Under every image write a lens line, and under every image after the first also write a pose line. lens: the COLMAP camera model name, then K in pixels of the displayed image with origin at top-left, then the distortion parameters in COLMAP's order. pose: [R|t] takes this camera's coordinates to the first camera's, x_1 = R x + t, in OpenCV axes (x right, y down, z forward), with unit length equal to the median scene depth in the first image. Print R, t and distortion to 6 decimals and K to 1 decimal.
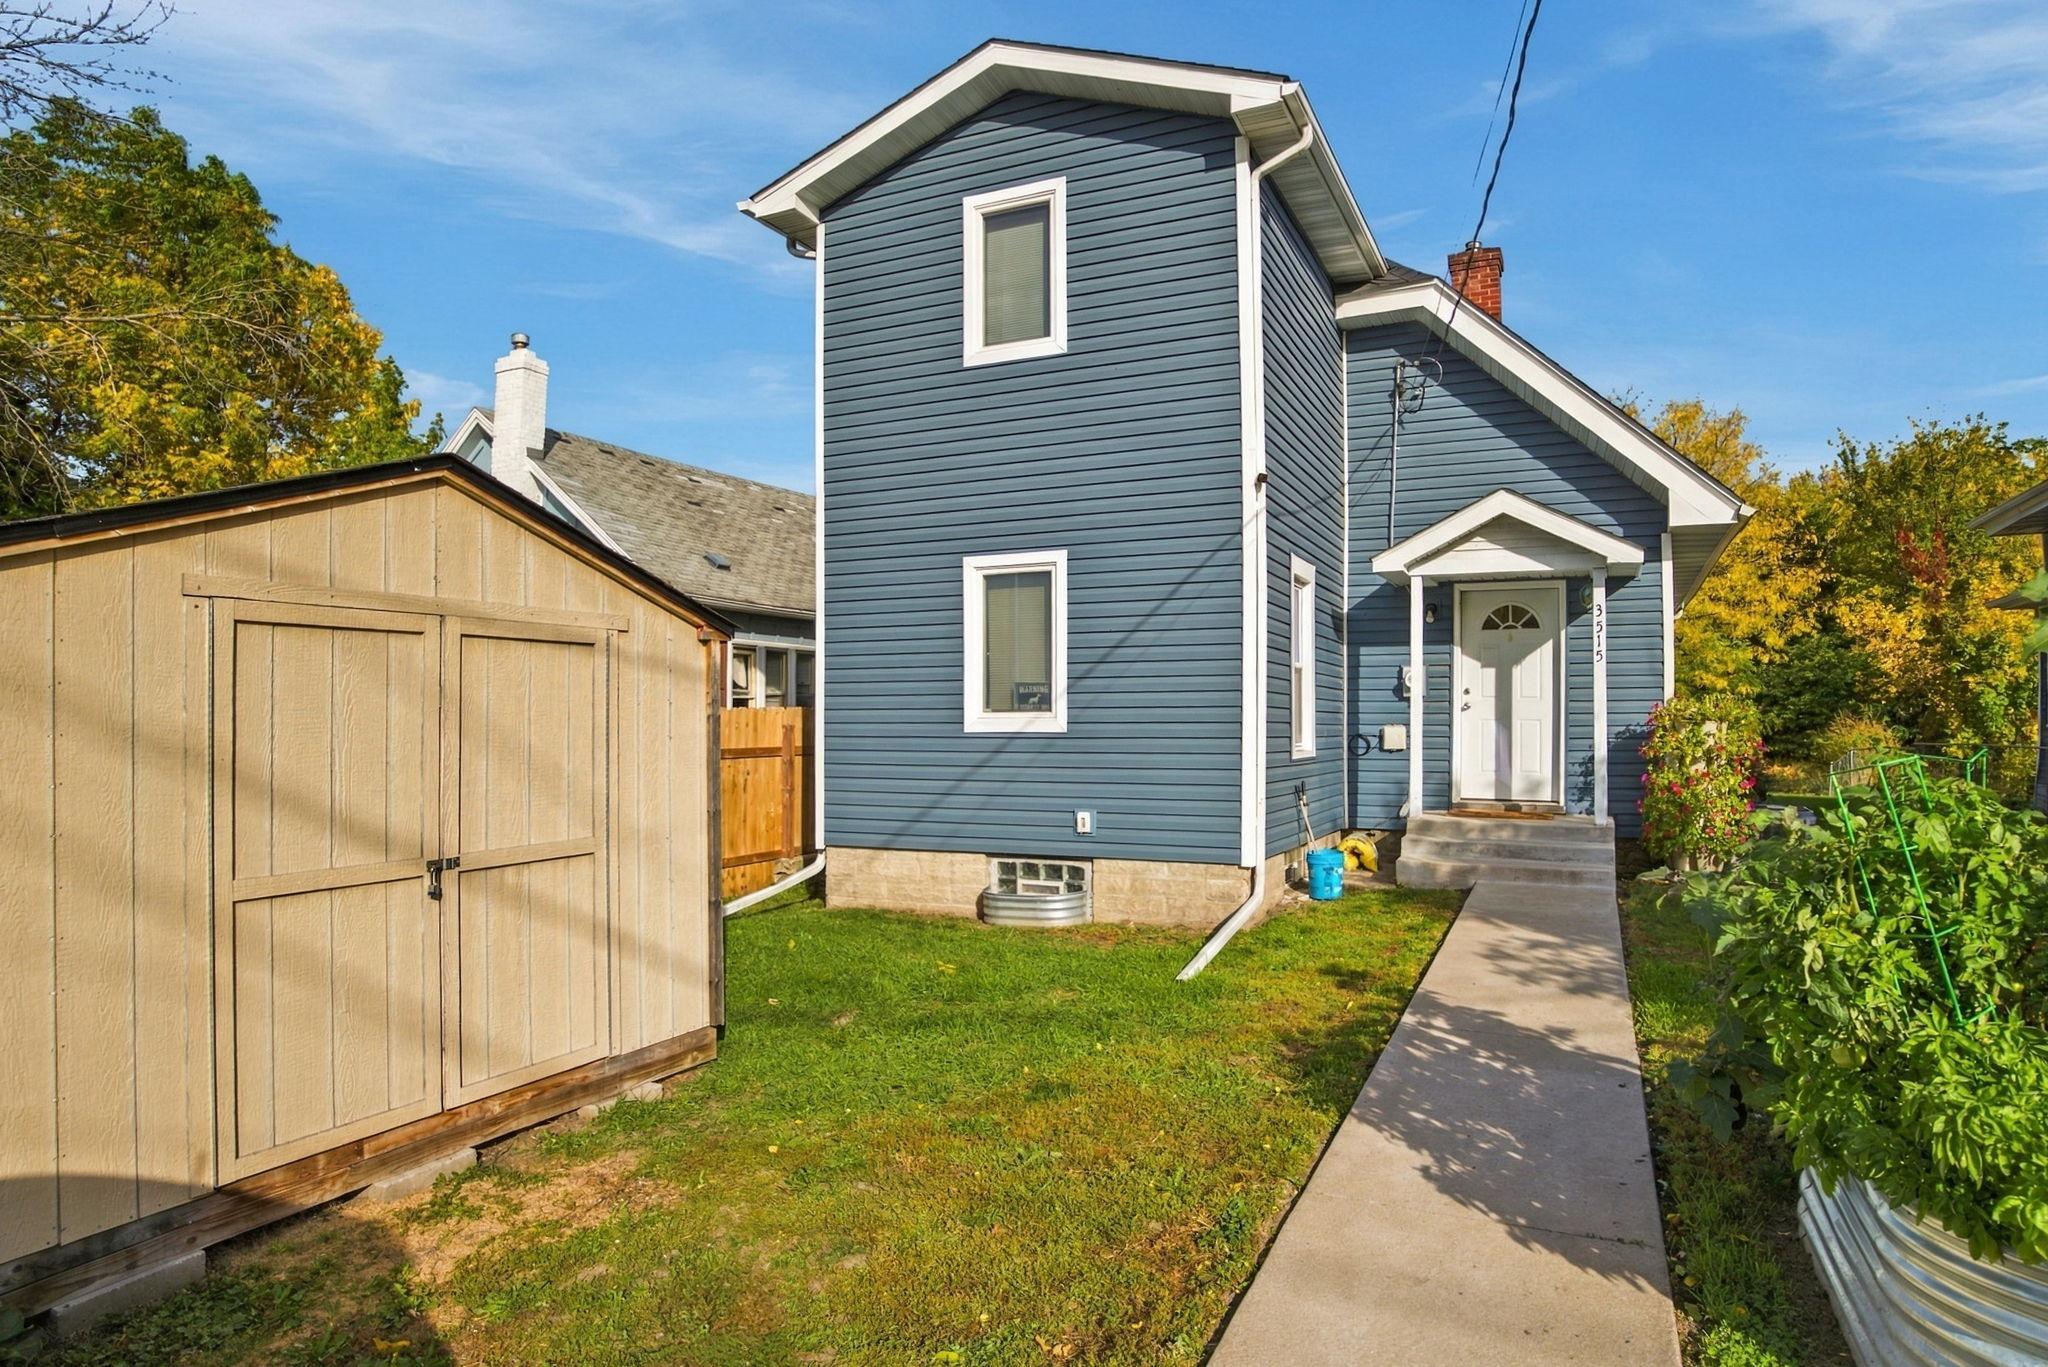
lens RADIAL K [[1201.4, 0, 1022.5], [0, 1201.4, 708.5], [0, 0, 1]] dist [-0.025093, 0.001954]
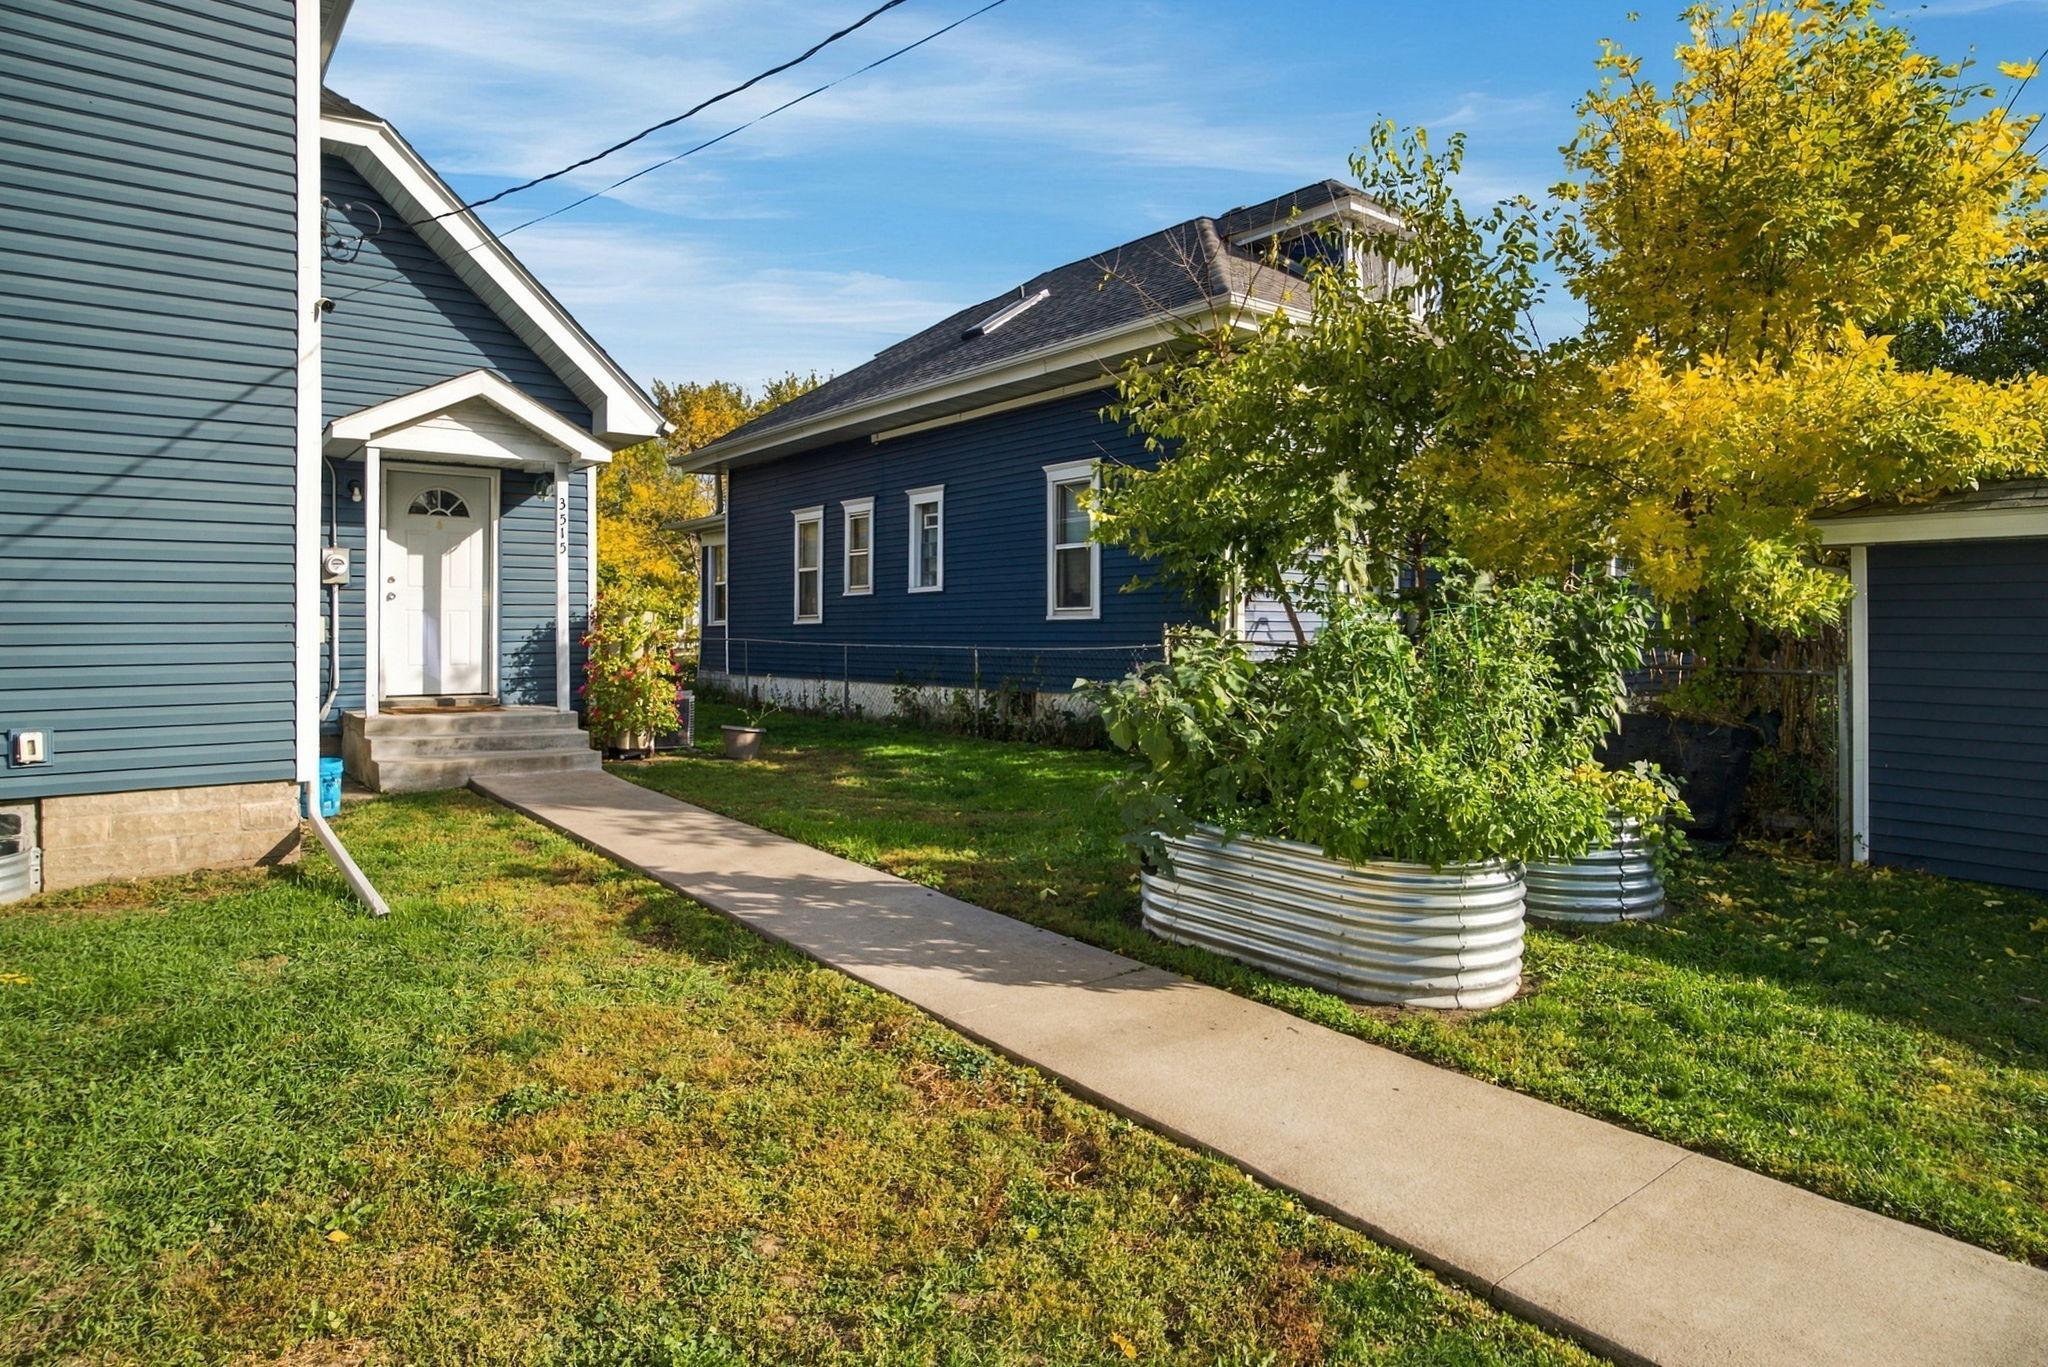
lens RADIAL K [[1209.3, 0, 1022.9], [0, 1209.3, 628.3], [0, 0, 1]] dist [-0.035493, 0.000169]
pose [[0.448373, -0.001589, 0.893845, -0.271661], [-0.006751, 0.999964, 0.005164, 0.017912], [-0.893821, -0.008350, 0.448346, 0.175235]]
